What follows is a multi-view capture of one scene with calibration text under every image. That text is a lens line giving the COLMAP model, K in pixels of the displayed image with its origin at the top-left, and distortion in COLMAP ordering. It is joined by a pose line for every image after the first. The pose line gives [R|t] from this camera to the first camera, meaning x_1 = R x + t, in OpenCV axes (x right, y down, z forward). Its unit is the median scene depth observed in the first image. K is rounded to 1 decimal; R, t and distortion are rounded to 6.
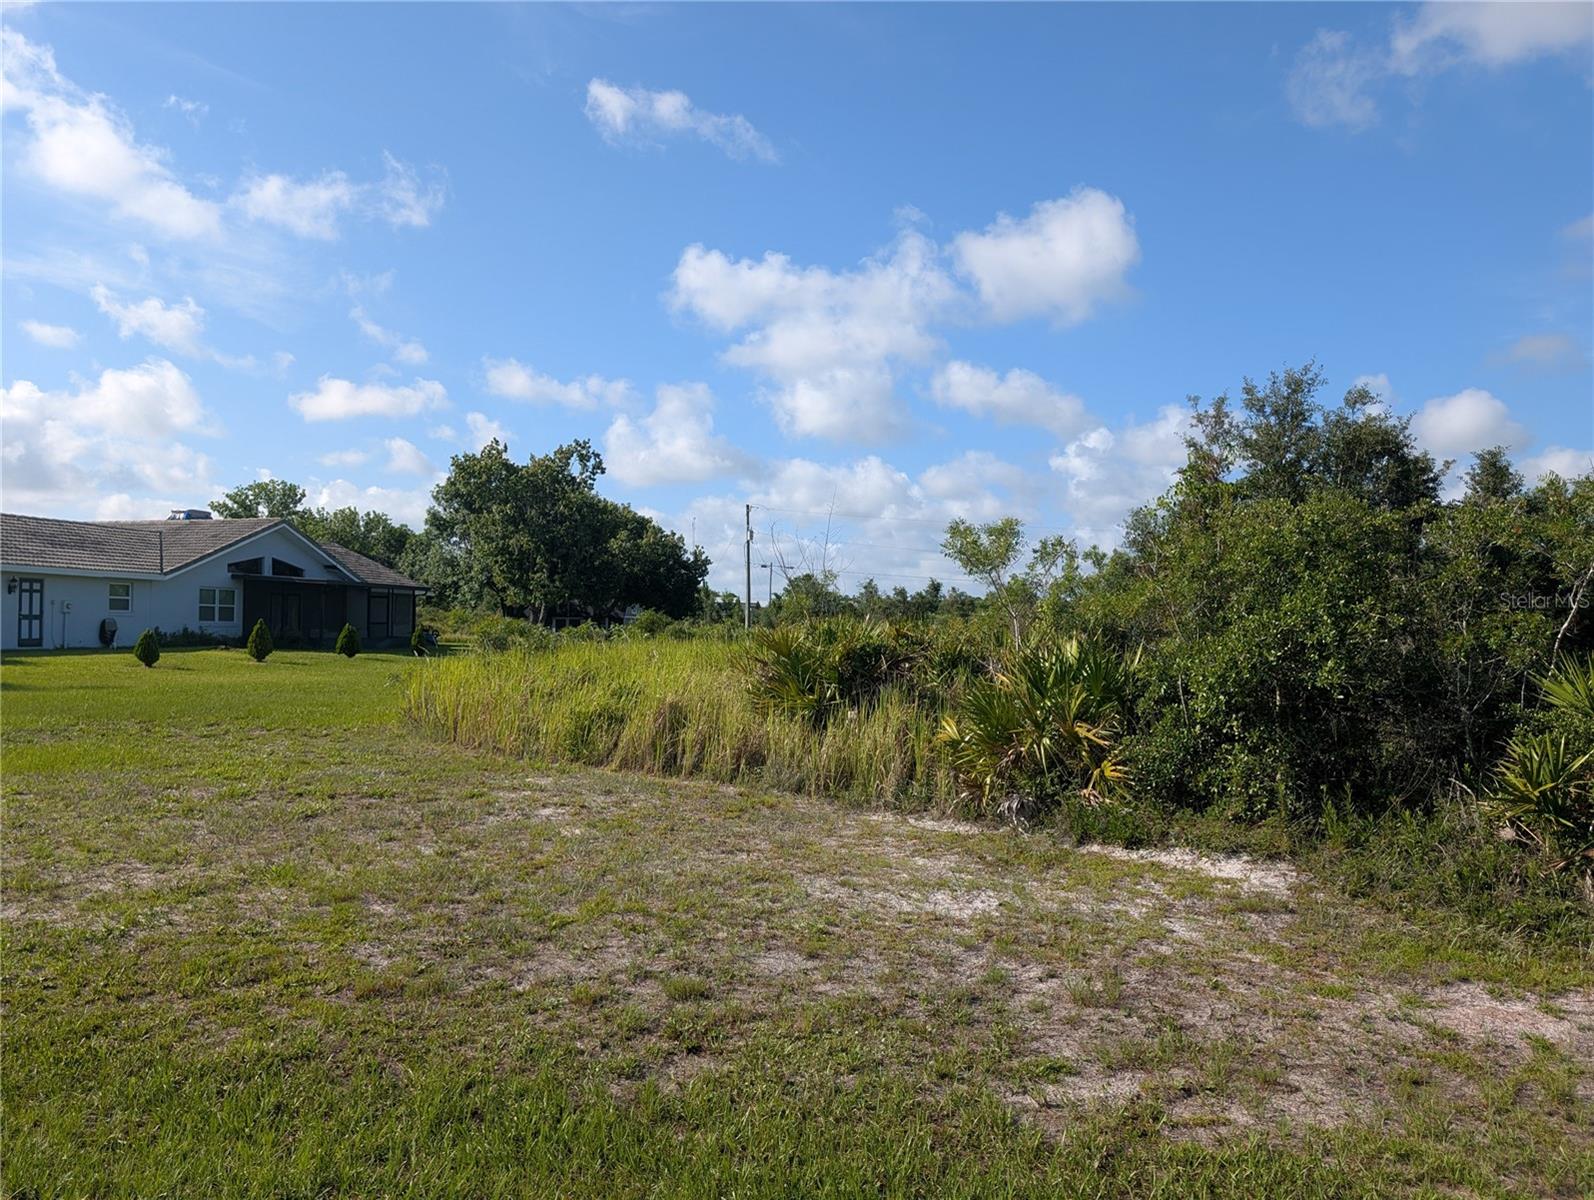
lens RADIAL K [[1135.3, 0, 810.0], [0, 1135.3, 619.2], [0, 0, 1]] dist [0.017462, -0.020570]
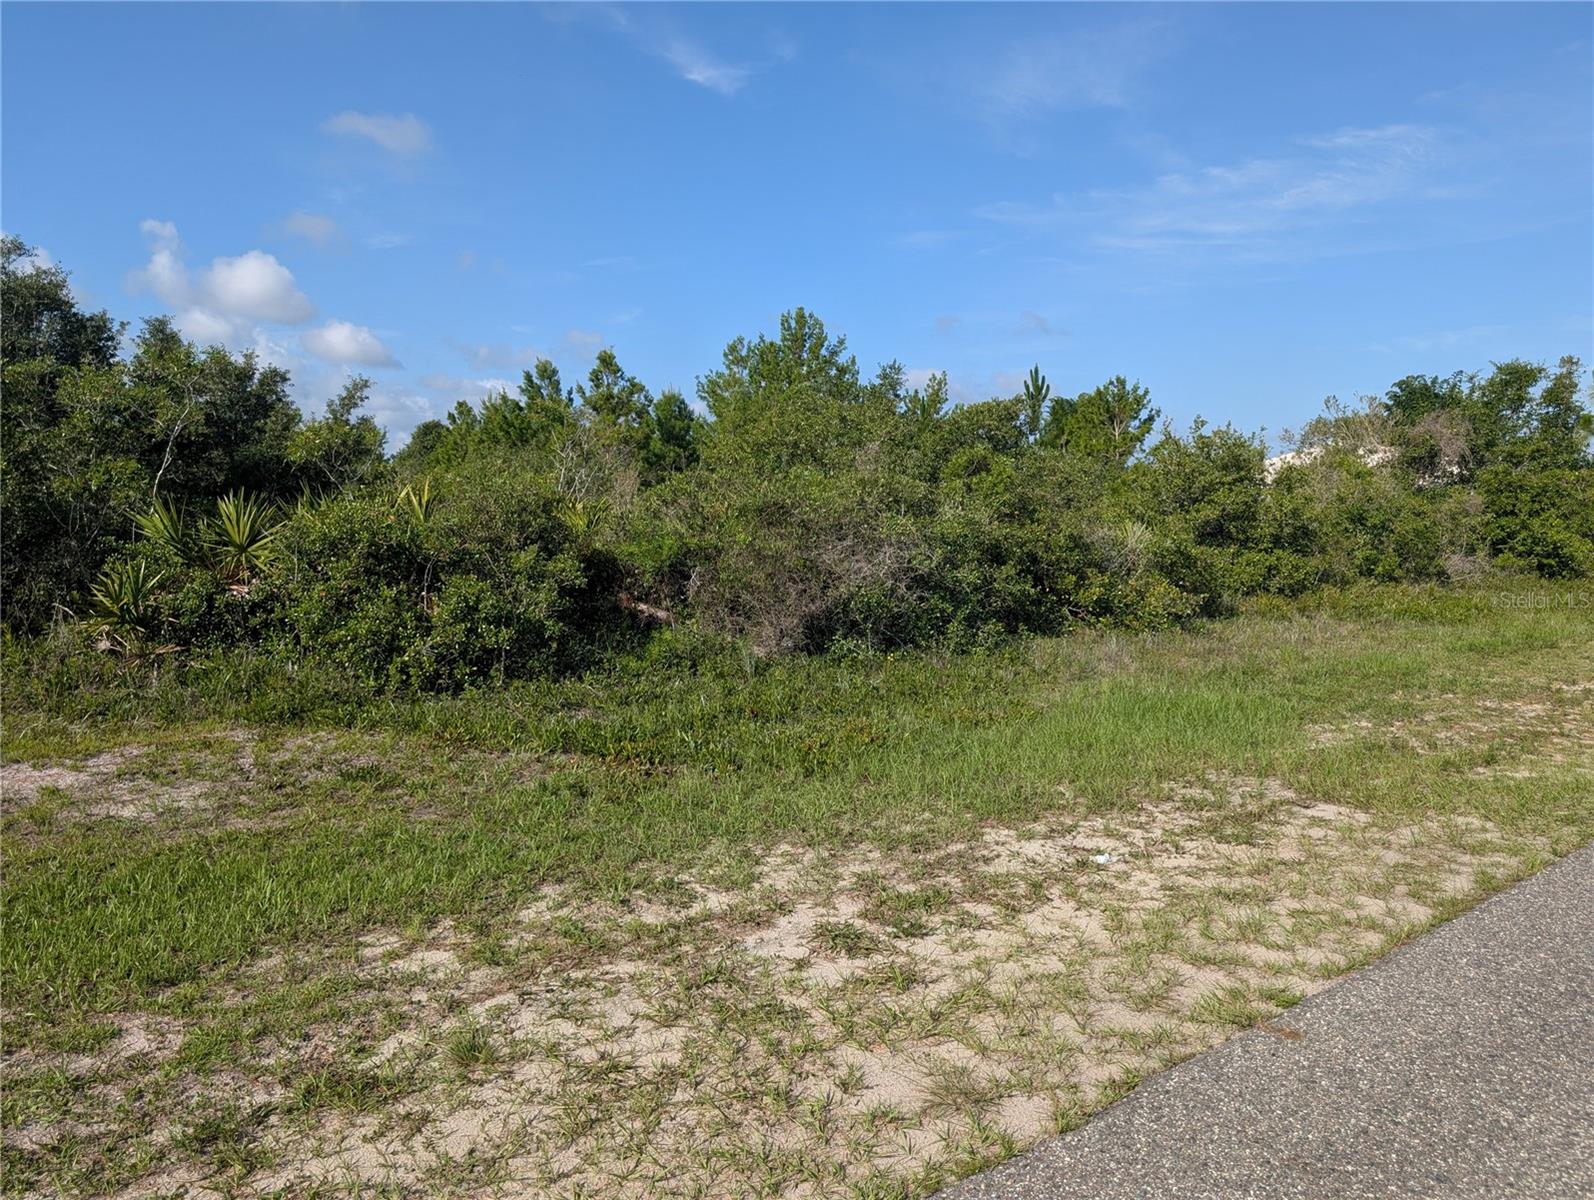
lens RADIAL K [[1135.3, 0, 794.8], [0, 1135.3, 585.0], [0, 0, 1]] dist [0.017462, -0.020570]
pose [[0.578014, -0.065015, 0.813432, 0.046348], [-0.012009, 0.996035, 0.088144, 0.008073], [-0.815938, -0.060717, 0.574942, -0.207208]]
